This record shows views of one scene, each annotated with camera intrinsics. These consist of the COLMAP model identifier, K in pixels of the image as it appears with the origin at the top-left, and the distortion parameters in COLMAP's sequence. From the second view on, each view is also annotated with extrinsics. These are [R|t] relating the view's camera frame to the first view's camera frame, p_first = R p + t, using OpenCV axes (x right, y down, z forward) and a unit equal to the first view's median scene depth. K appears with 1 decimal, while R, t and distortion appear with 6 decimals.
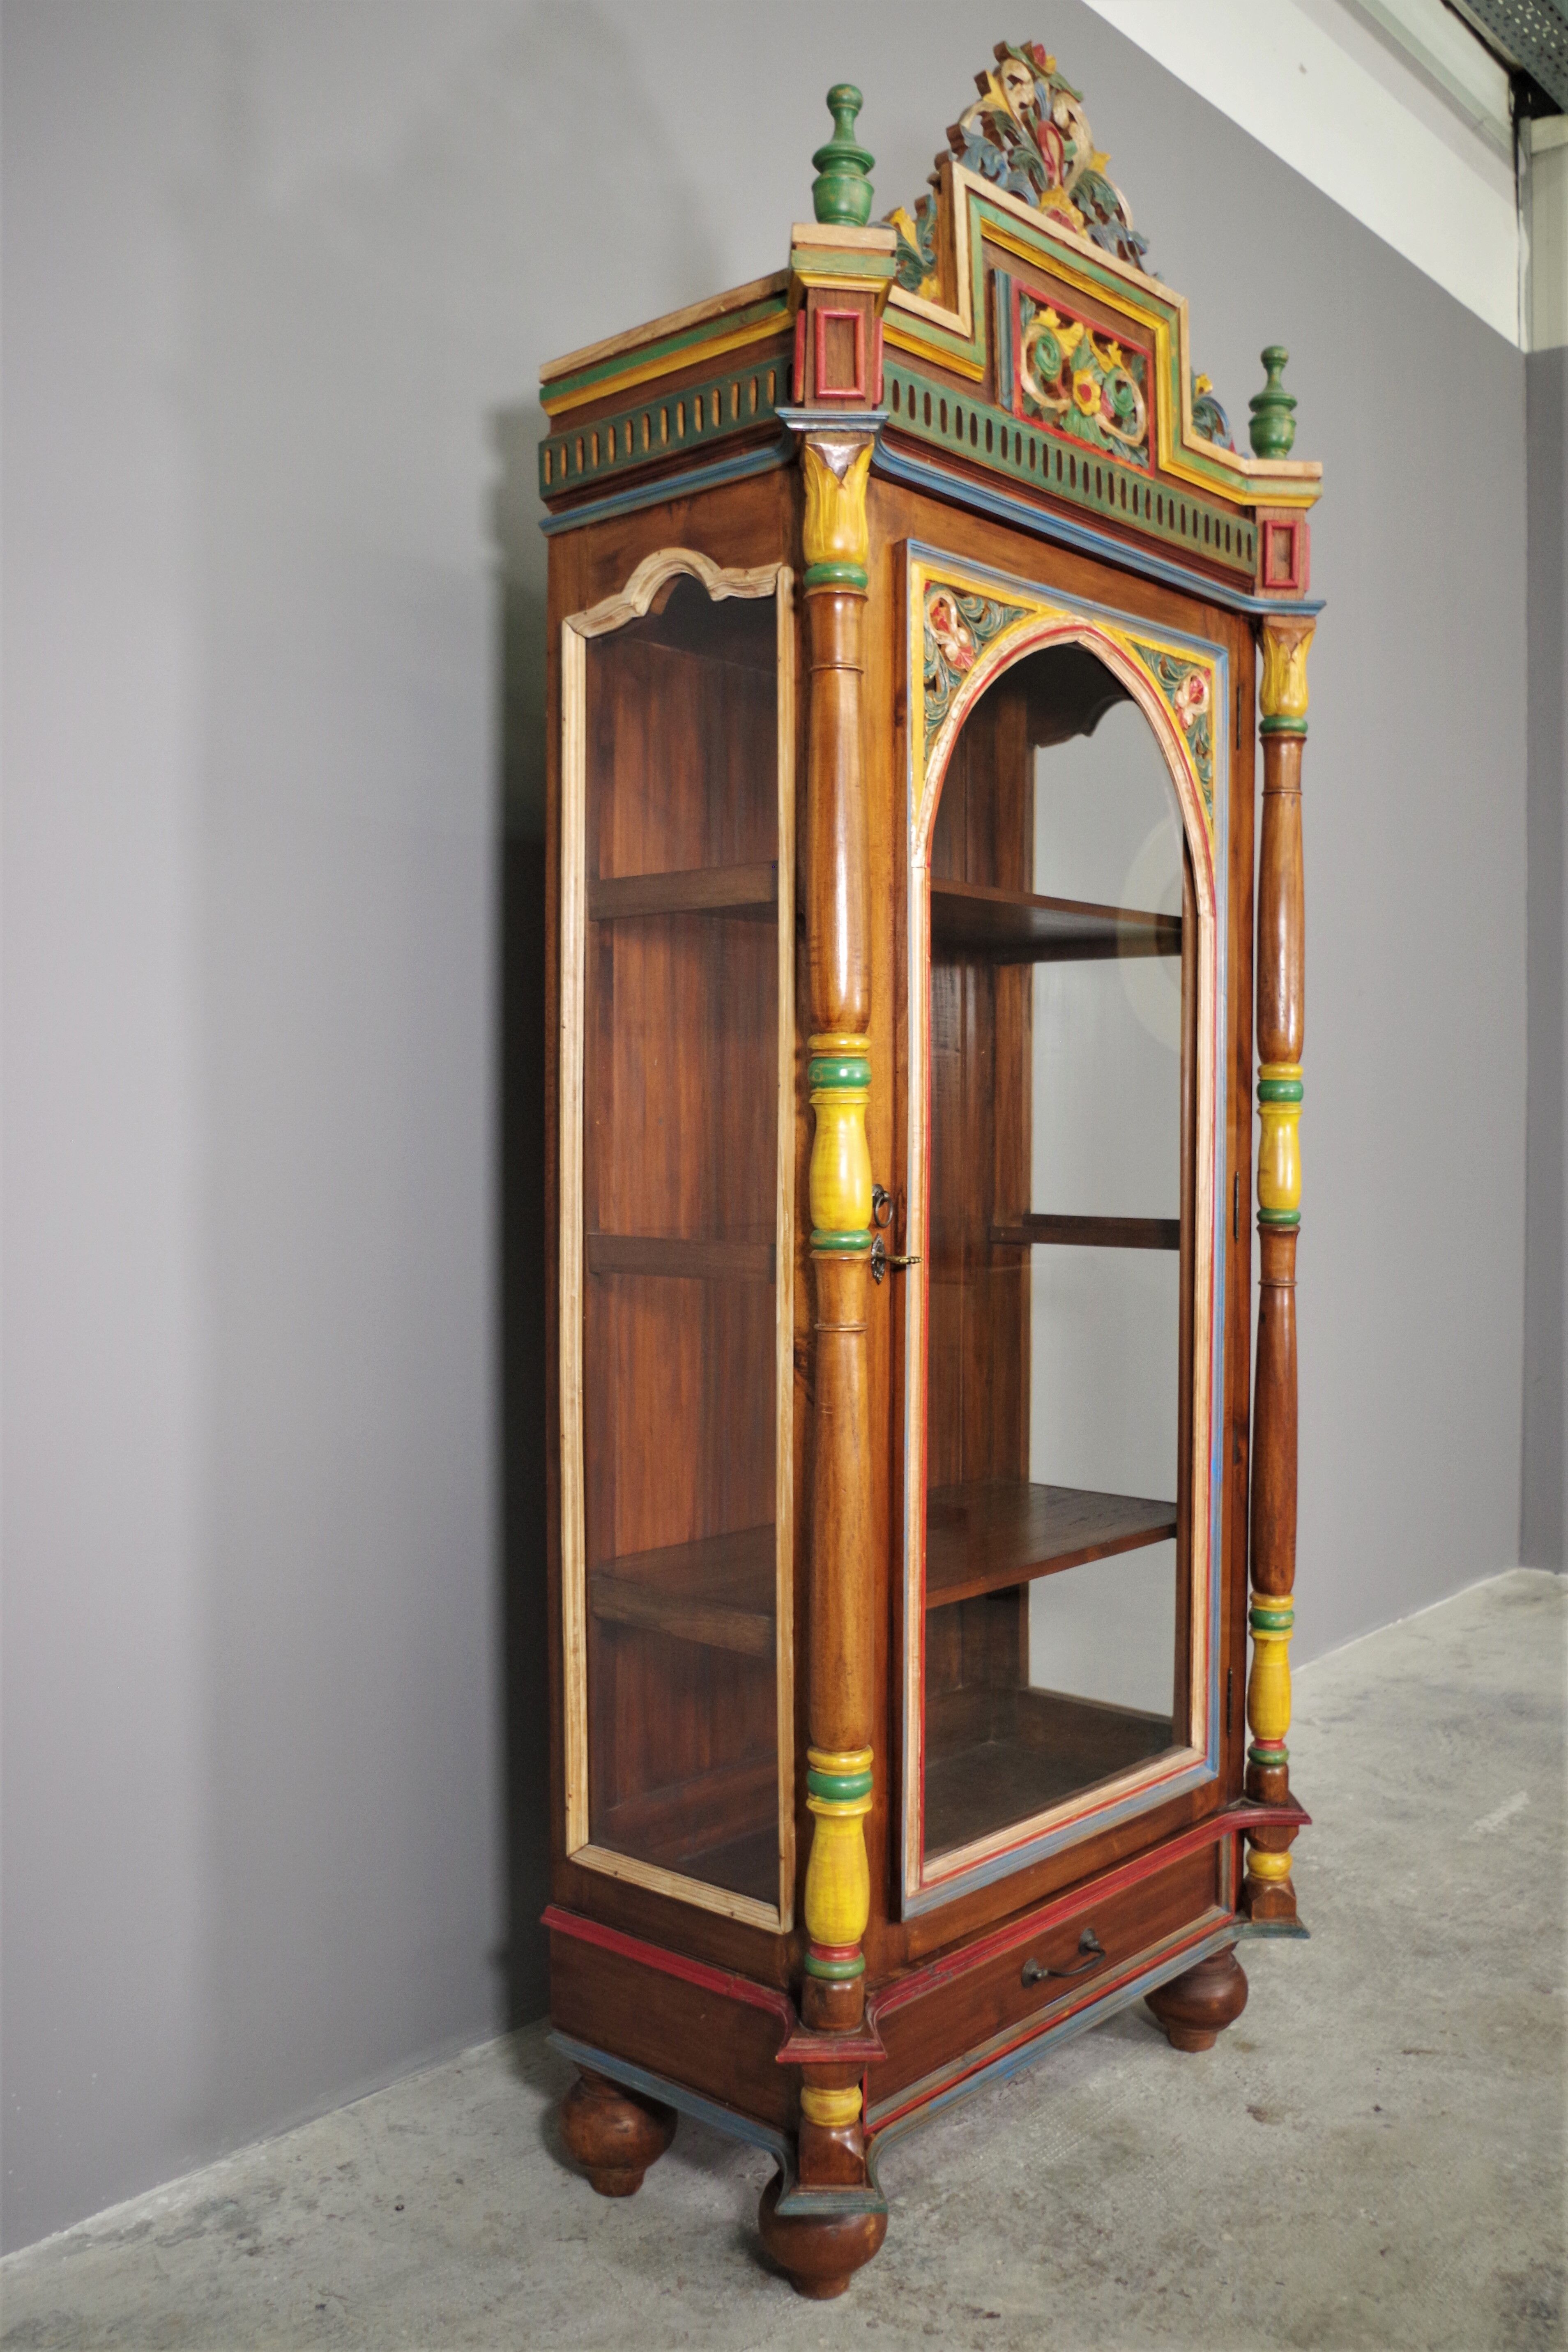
lens RADIAL K [[2026.3, 0, 833.0], [0, 2026.3, 1187.0], [0, 0, 1]] dist [-0.073446, 0.009573]
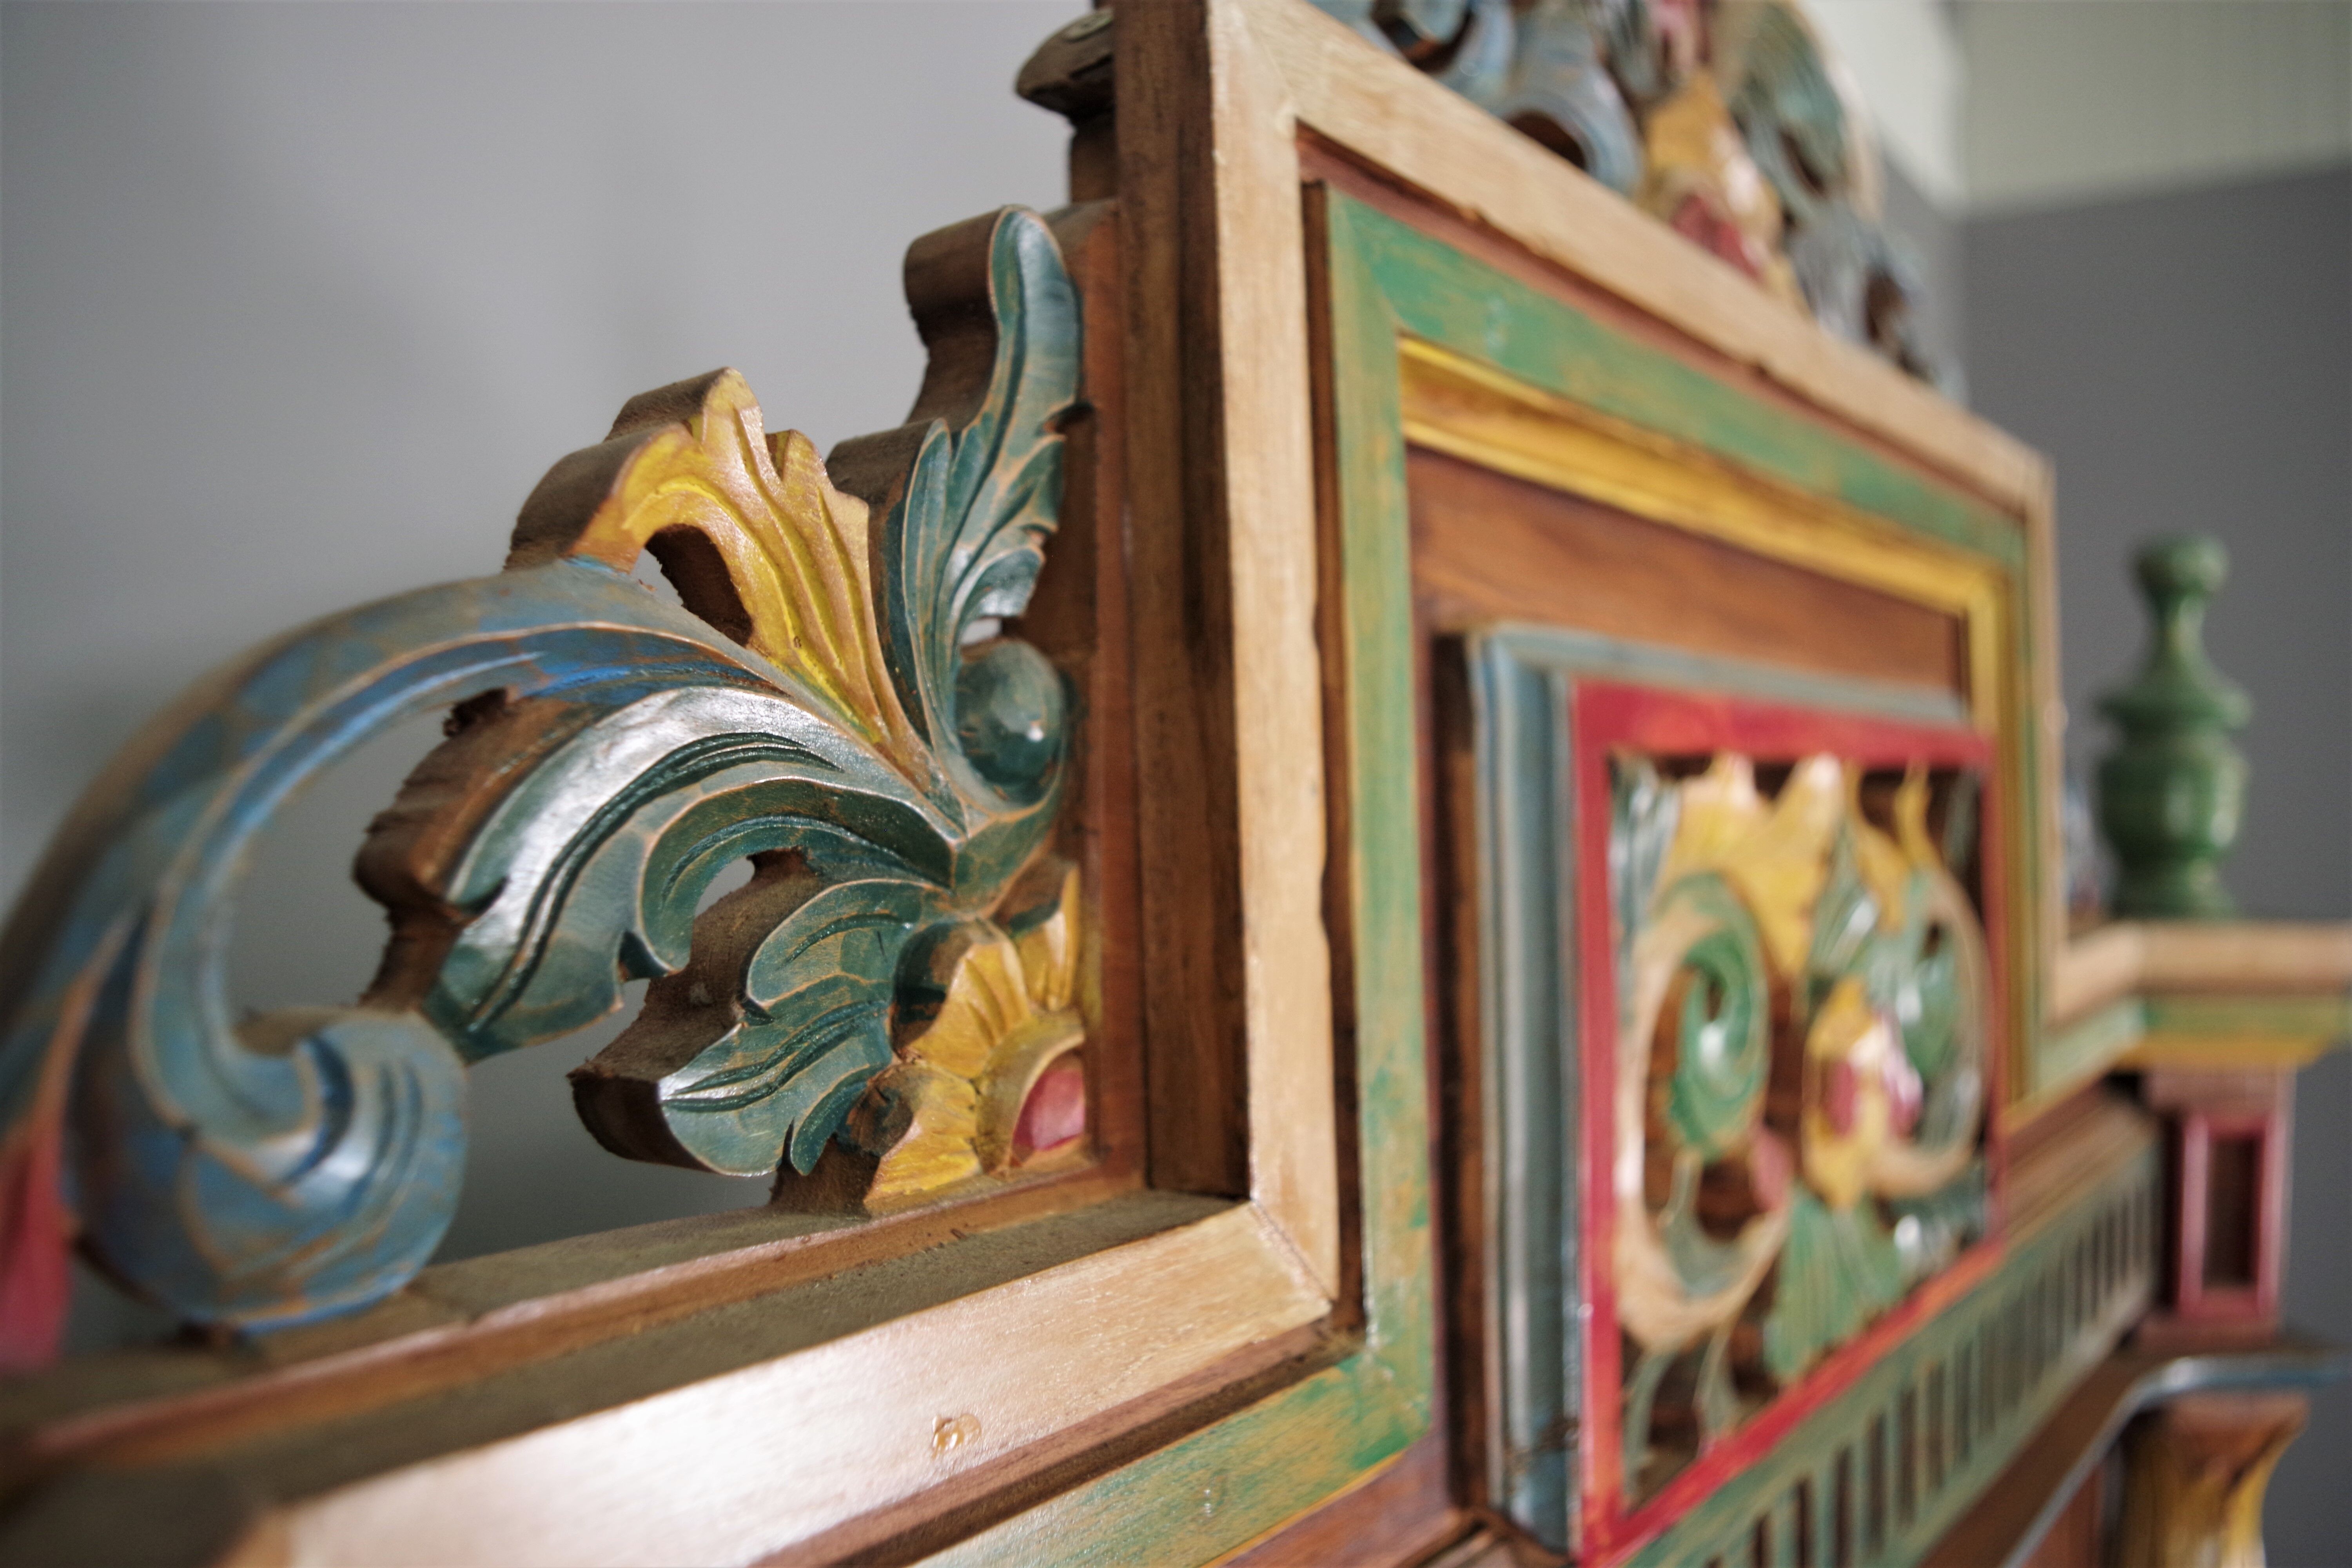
lens RADIAL K [[1762.9, 0, 1176.0], [0, 1762.9, 784.0], [0, 0, 1]] dist [-0.064025, 0.000002]
pose [[0.999200, 0.004434, 0.039738, 0.049087], [-0.003447, 0.999685, -0.024879, -0.420872], [-0.039835, 0.024722, 0.998900, 0.813670]]
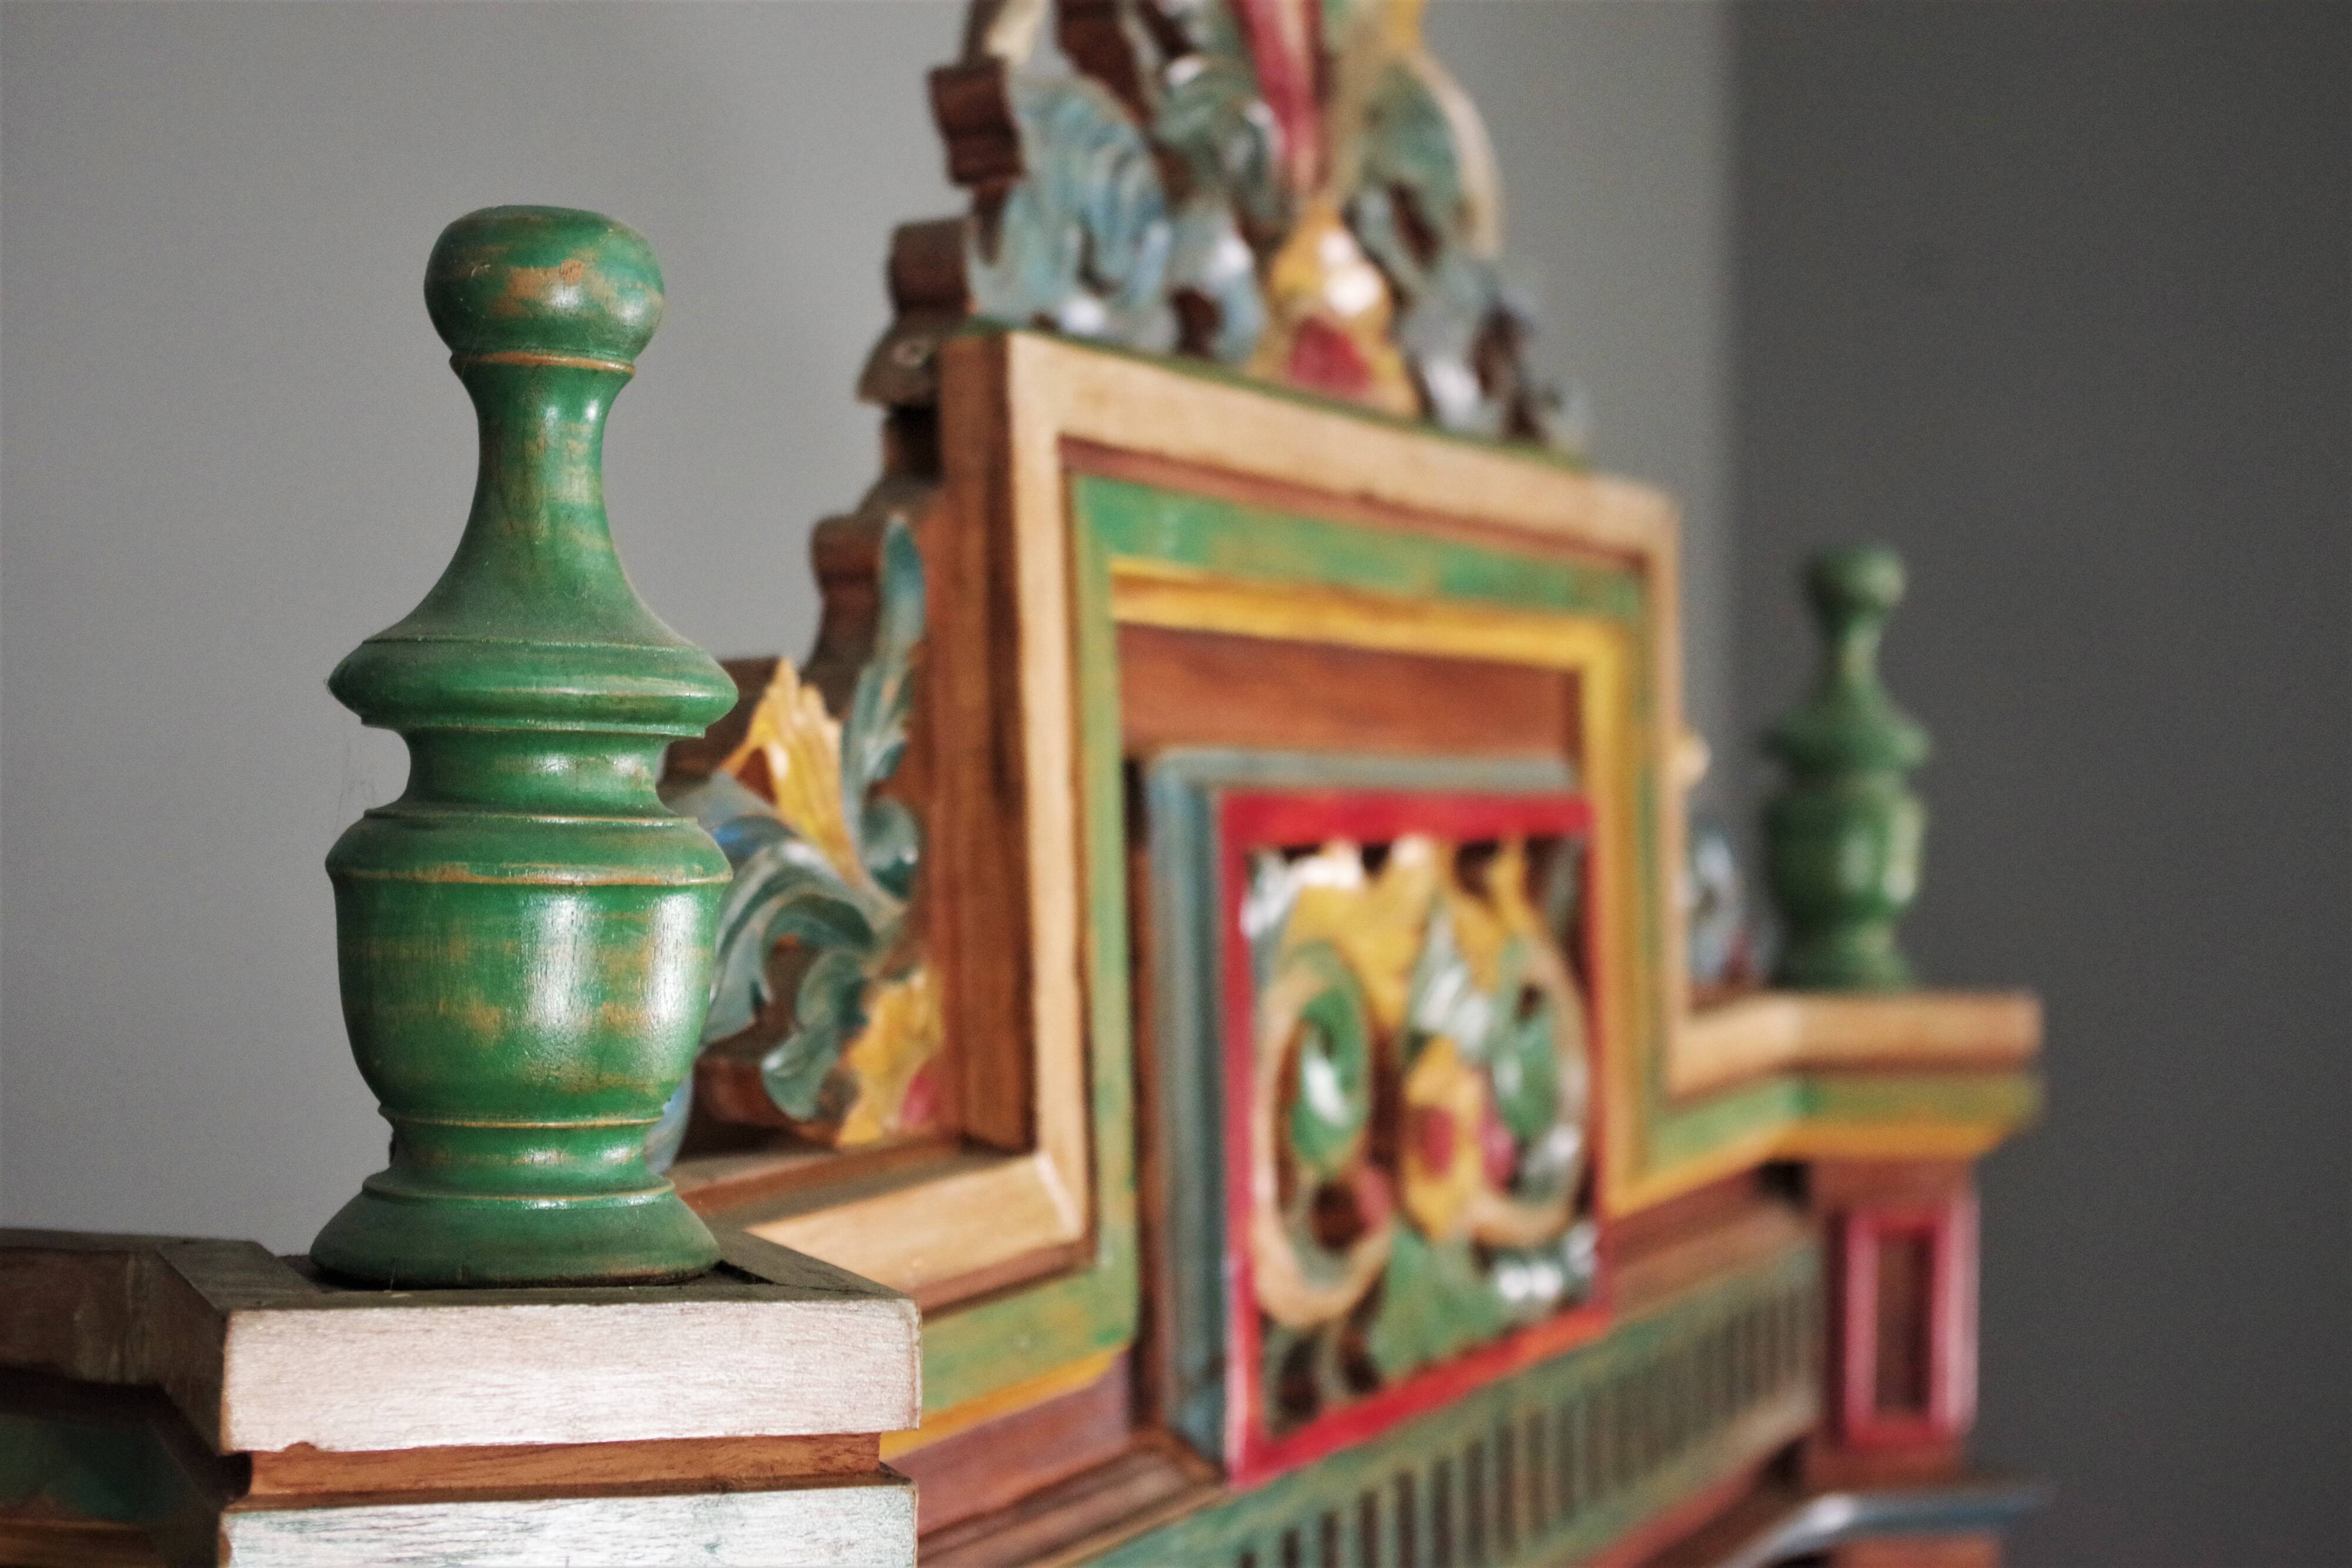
lens RADIAL K [[3591.7, 0, 1176.0], [0, 3591.7, 784.0], [0, 0, 1]] dist [-0.248658, 0.010802]
pose [[0.956179, 0.002295, 0.292773, -0.023505], [0.004087, 0.999767, -0.021182, -0.425564], [-0.292754, 0.021450, 0.955947, 0.608204]]
